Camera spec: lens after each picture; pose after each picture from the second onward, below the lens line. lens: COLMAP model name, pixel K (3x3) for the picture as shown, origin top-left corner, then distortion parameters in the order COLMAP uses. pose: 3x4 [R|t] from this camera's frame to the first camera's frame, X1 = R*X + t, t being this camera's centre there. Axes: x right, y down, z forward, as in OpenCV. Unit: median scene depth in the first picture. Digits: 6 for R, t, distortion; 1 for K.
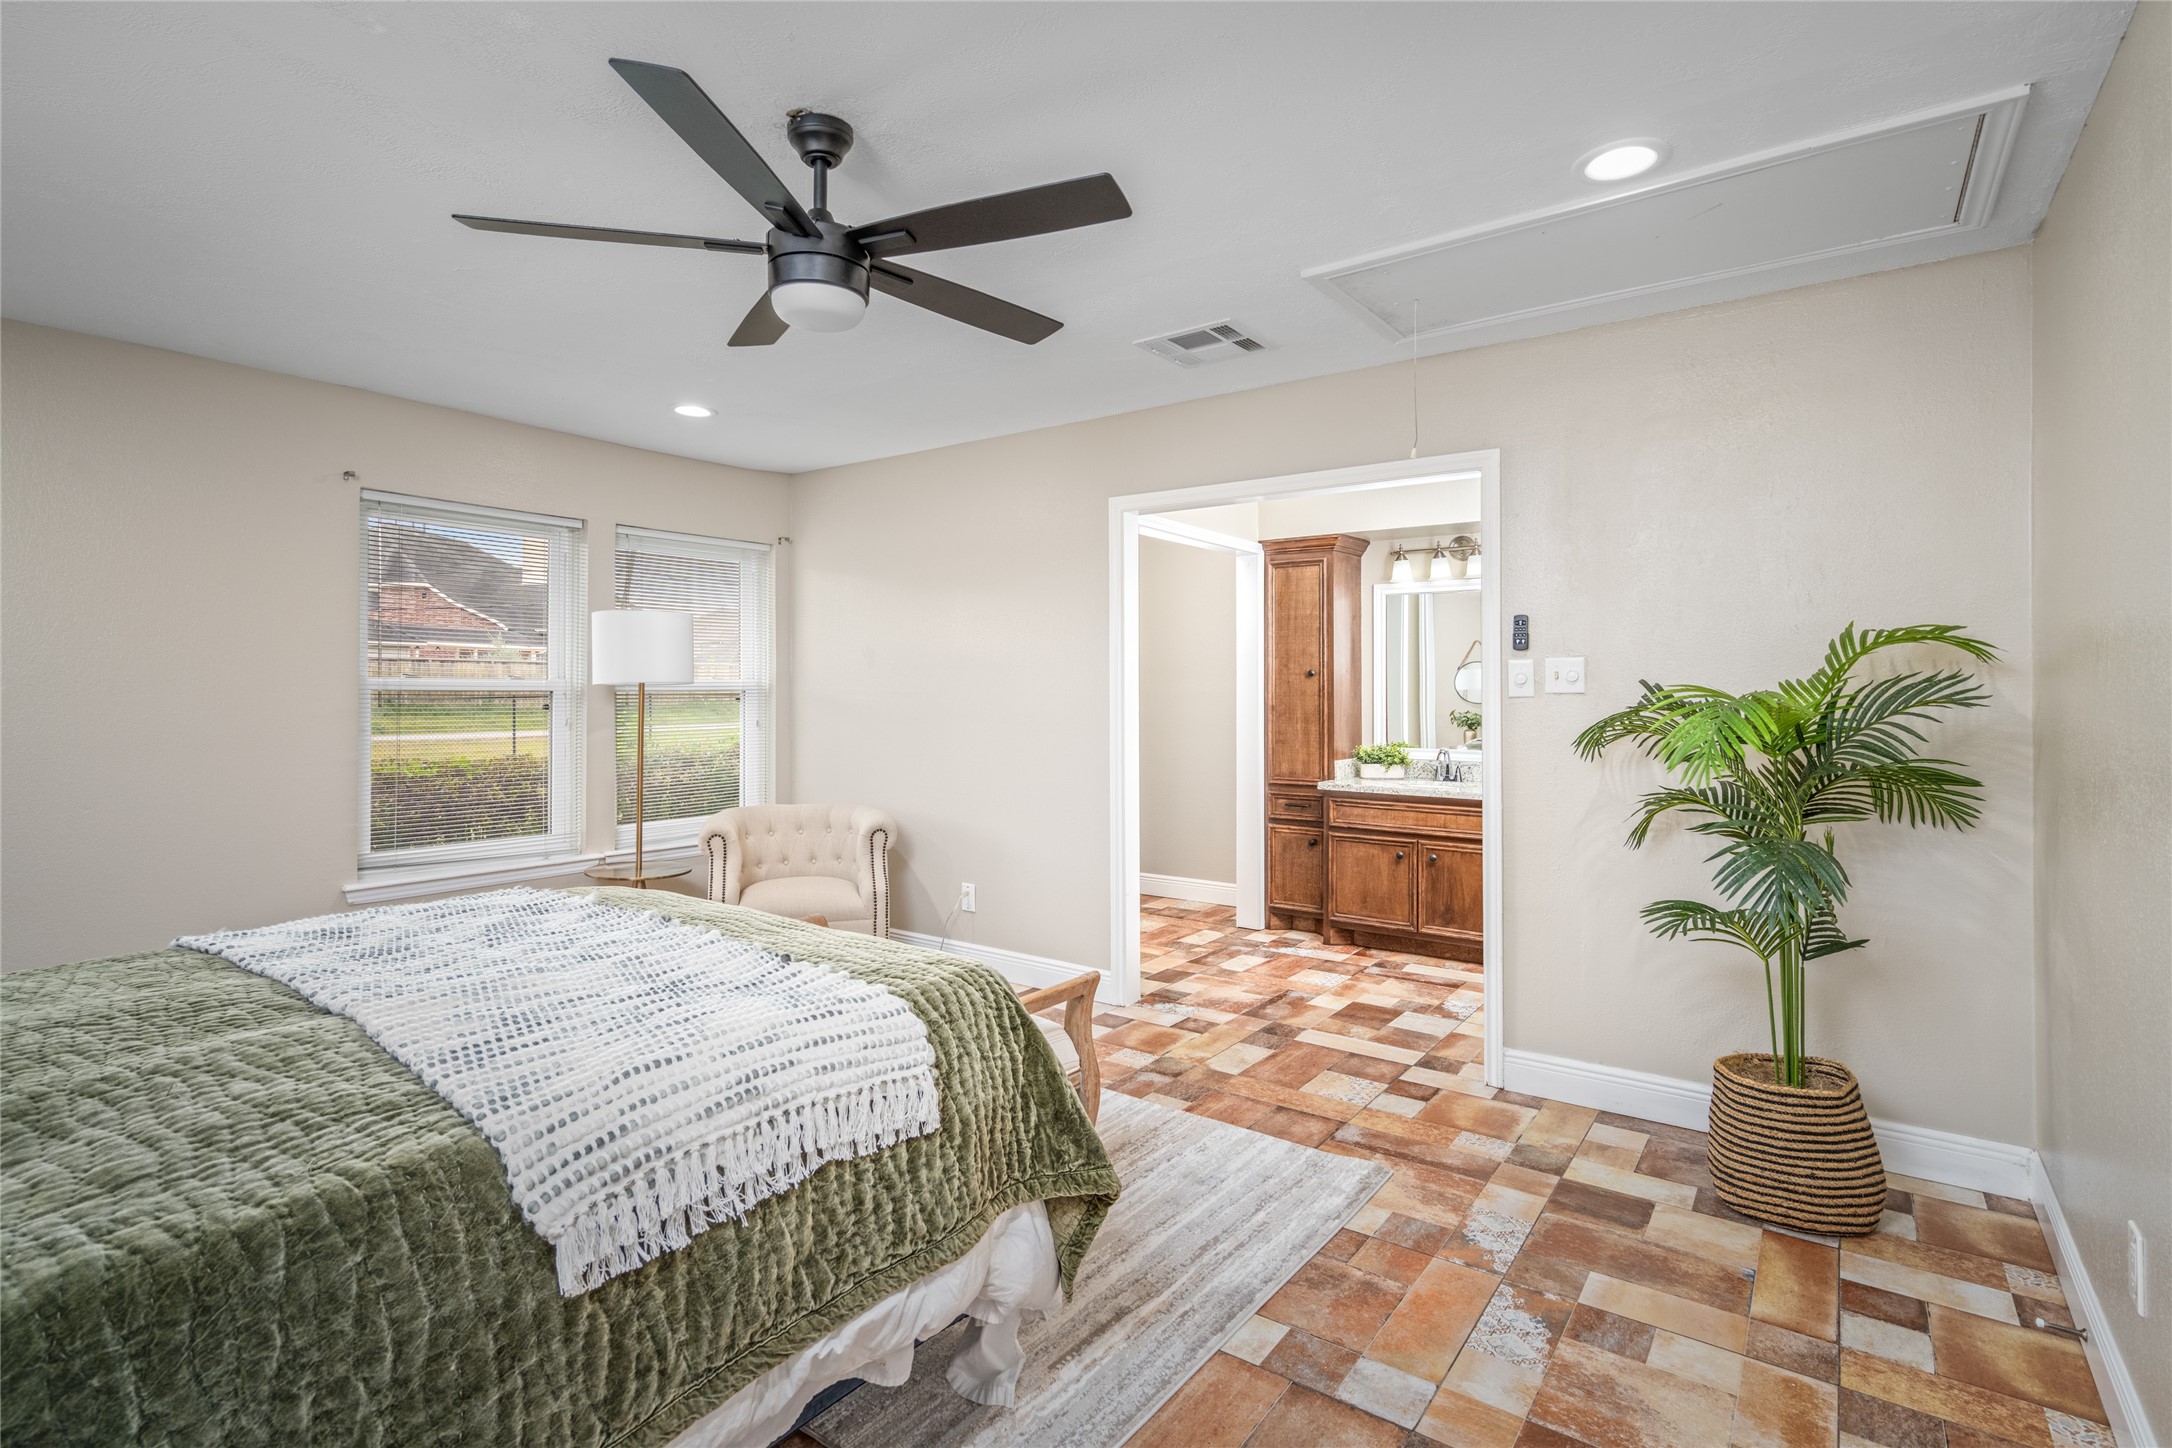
lens RADIAL K [[1084.9, 0, 1077.9], [0, 1084.9, 712.7], [0, 0, 1]] dist [-0.000391, 0.000111]
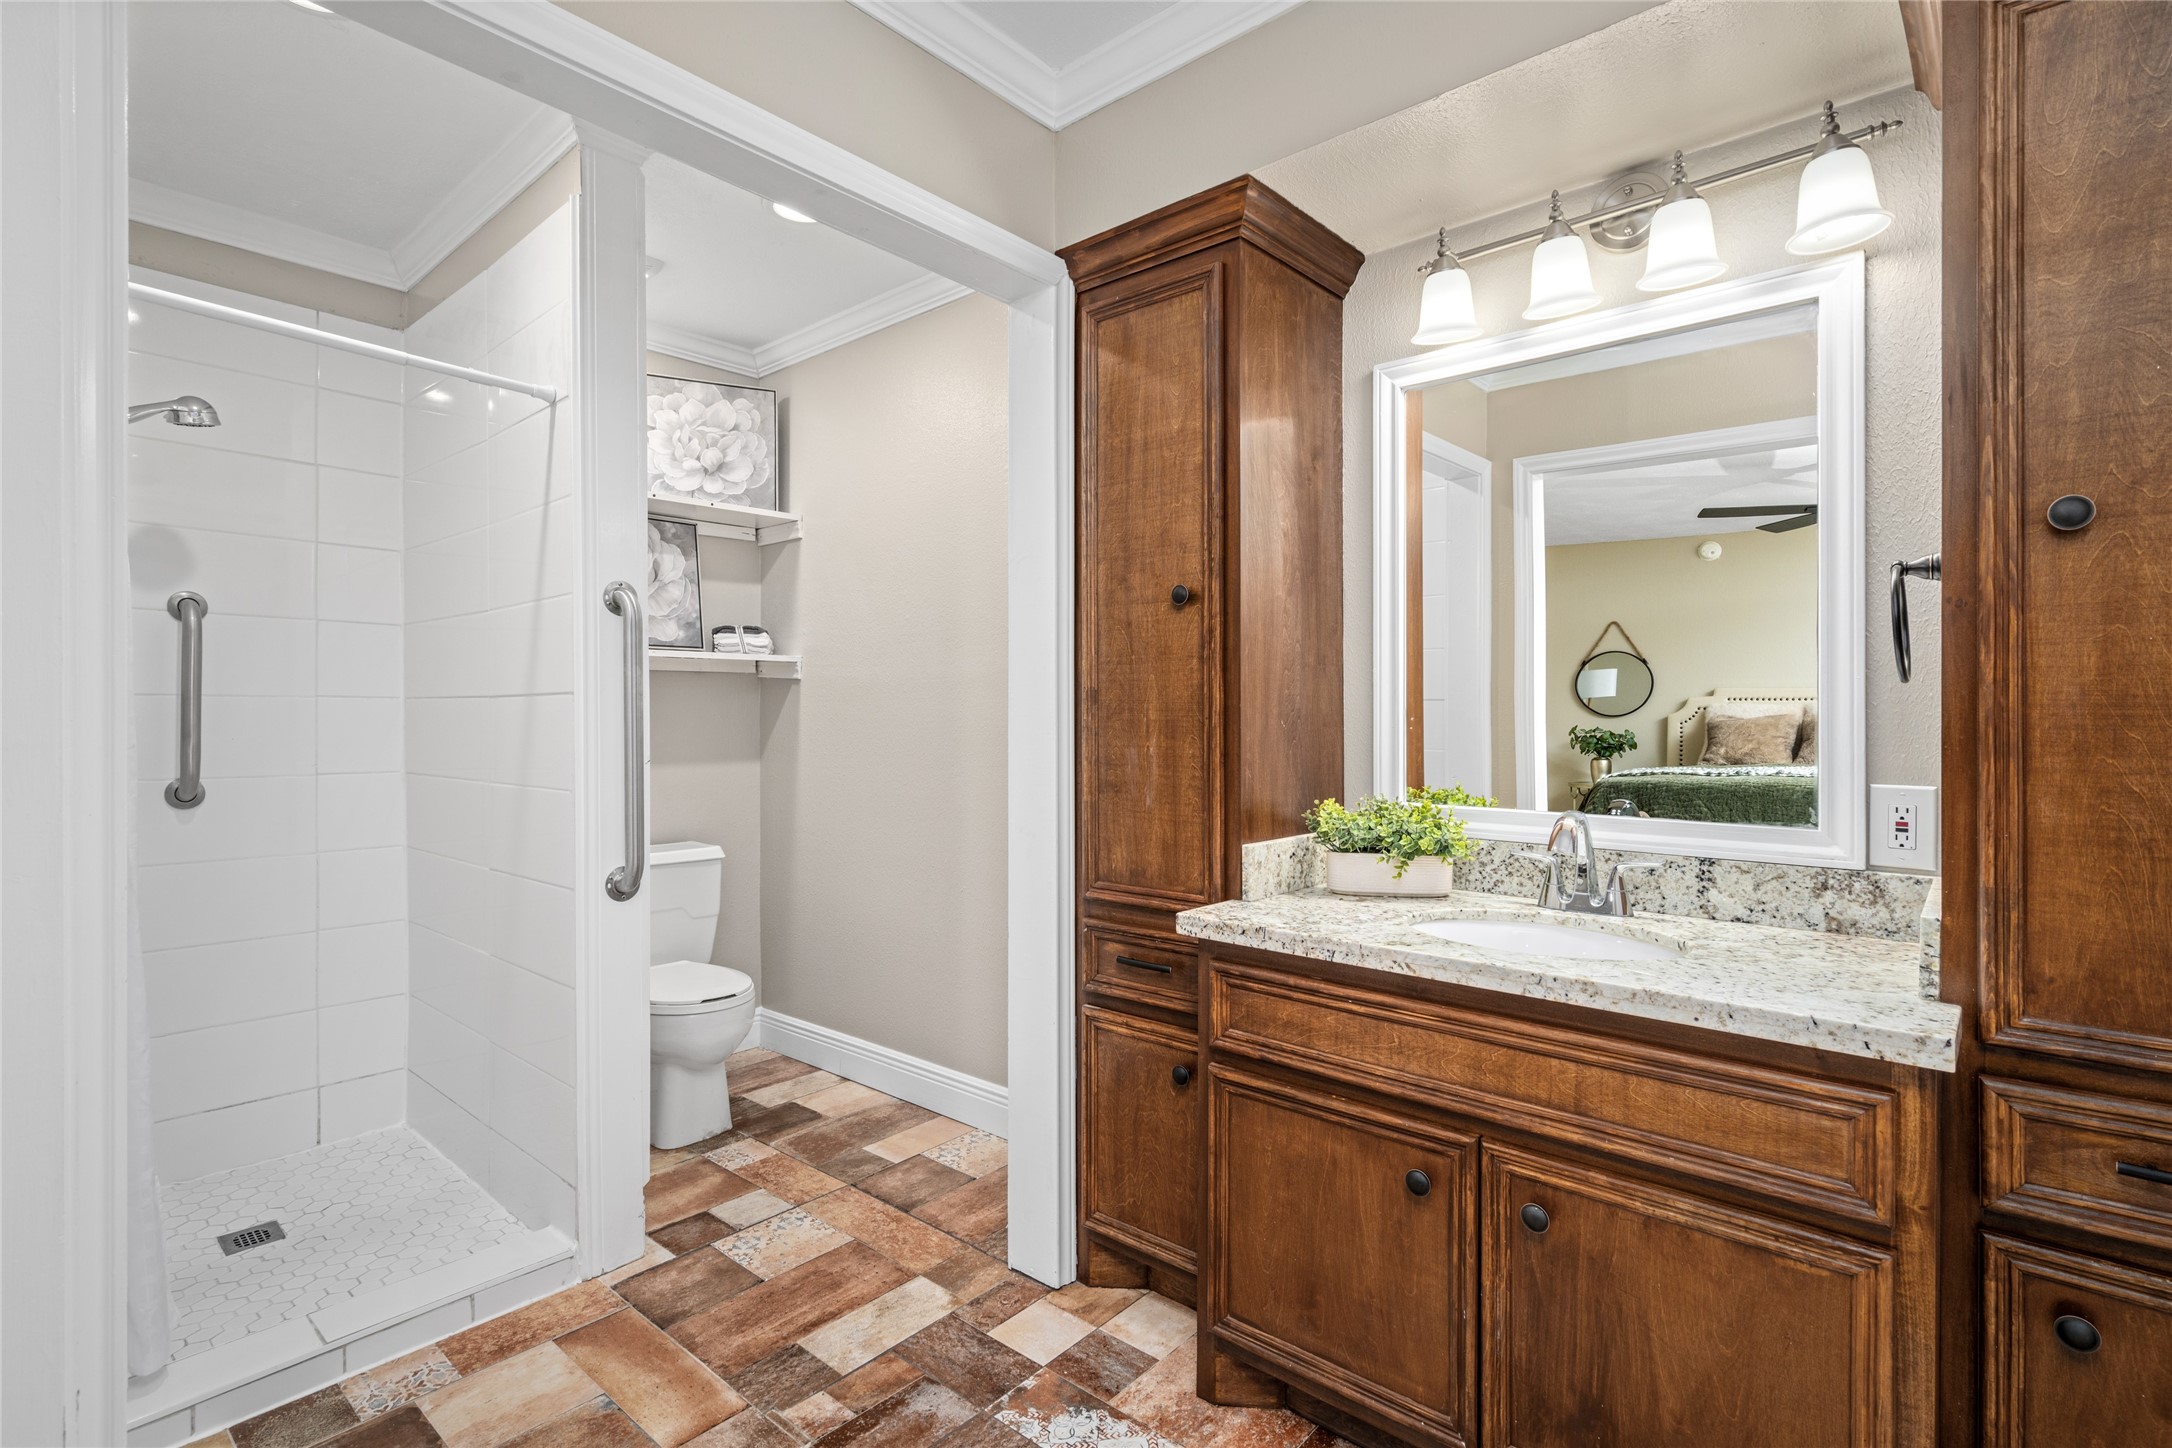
lens RADIAL K [[1037.9, 0, 1091.9], [0, 1037.9, 738.7], [0, 0, 1]] dist [0.000142, 0.000116]
pose [[0.995196, -0.000745, -0.097898, 0.218290], [0.000844, 0.999999, 0.000976, 0.010094], [0.097897, -0.001054, 0.995196, 0.657140]]
